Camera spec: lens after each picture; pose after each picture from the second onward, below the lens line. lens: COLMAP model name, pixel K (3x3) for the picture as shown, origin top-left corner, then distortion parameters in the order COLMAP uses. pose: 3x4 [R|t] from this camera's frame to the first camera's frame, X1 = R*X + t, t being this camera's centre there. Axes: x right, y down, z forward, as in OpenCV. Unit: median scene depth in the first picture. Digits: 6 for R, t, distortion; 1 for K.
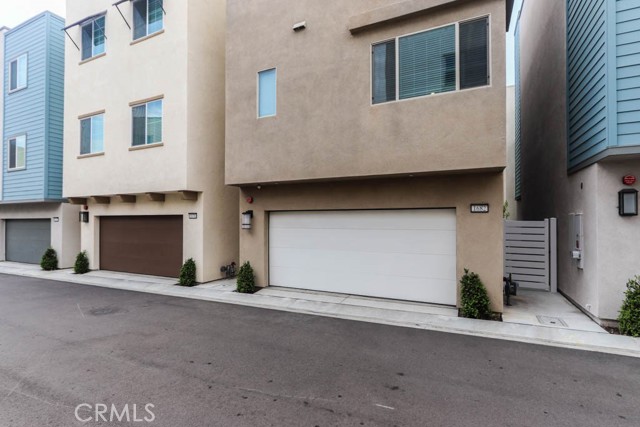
lens RADIAL K [[312.8, 0, 319.2], [0, 312.8, 217.7], [0, 0, 1]] dist [-0.008253, 0.001325]
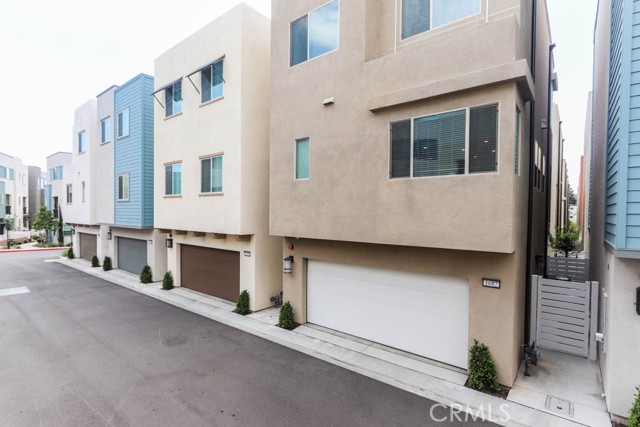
lens RADIAL K [[312.8, 0, 320.1], [0, 312.8, 219.6], [0, 0, 1]] dist [-0.008253, 0.001325]
pose [[0.974544, 0.014099, -0.223755, 0.166877], [-0.006990, 0.999446, 0.032531, -0.236304], [0.224089, -0.030139, 0.974102, -0.106046]]
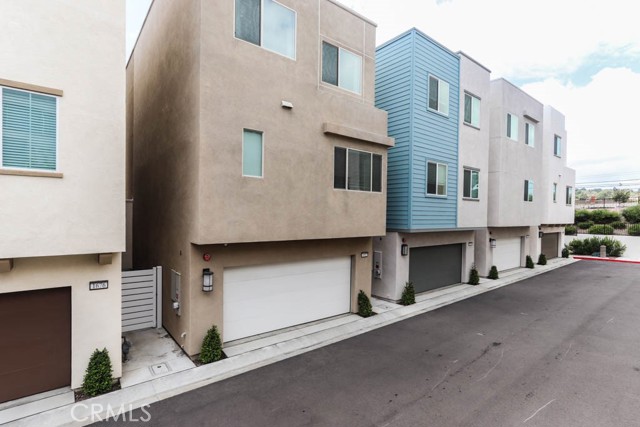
lens RADIAL K [[312.8, 0, 310.8], [0, 312.8, 221.3], [0, 0, 1]] dist [-0.008253, 0.001325]
pose [[0.455063, -0.013203, 0.890361, -1.070203], [-0.020305, 0.999476, 0.025199, -0.228688], [-0.890227, -0.029546, 0.454557, 0.405316]]
